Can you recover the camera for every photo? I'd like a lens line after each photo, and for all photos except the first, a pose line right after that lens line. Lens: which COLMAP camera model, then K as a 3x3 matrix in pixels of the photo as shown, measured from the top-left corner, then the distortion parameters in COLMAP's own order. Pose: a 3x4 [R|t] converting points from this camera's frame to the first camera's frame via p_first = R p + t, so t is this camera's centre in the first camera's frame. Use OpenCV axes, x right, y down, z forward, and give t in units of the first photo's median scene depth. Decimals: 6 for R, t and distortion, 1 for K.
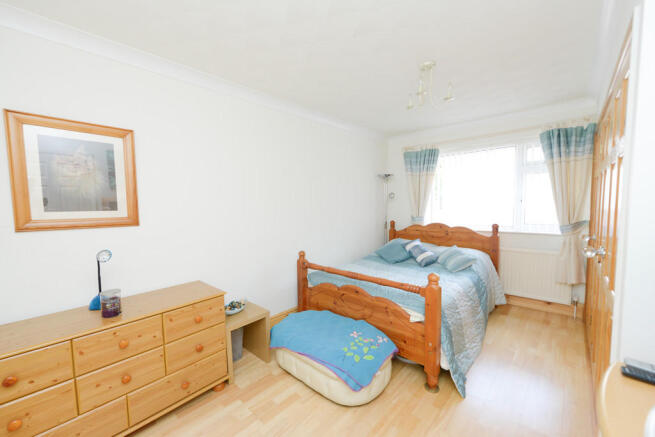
lens RADIAL K [[260.5, 0, 320.6], [0, 260.5, 222.1], [0, 0, 1]] dist [-0.002026, -0.011239]
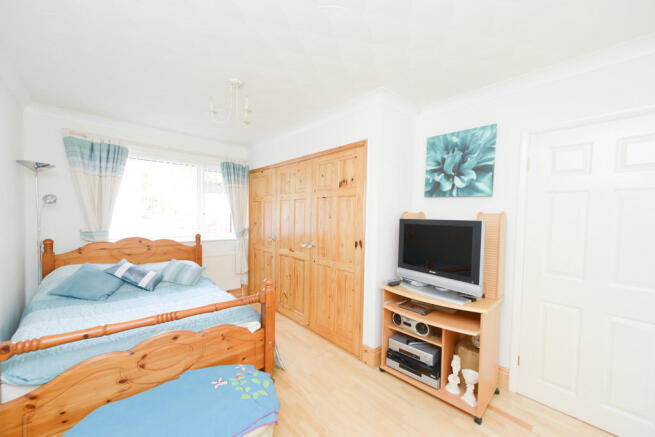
lens RADIAL K [[260.5, 0, 320.6], [0, 260.5, 222.1], [0, 0, 1]] dist [-0.002026, -0.011239]
pose [[0.061996, -0.004377, 0.998067, -0.384738], [0.045819, 0.998949, 0.001534, -0.021337], [-0.997024, 0.045635, 0.062132, 0.392415]]
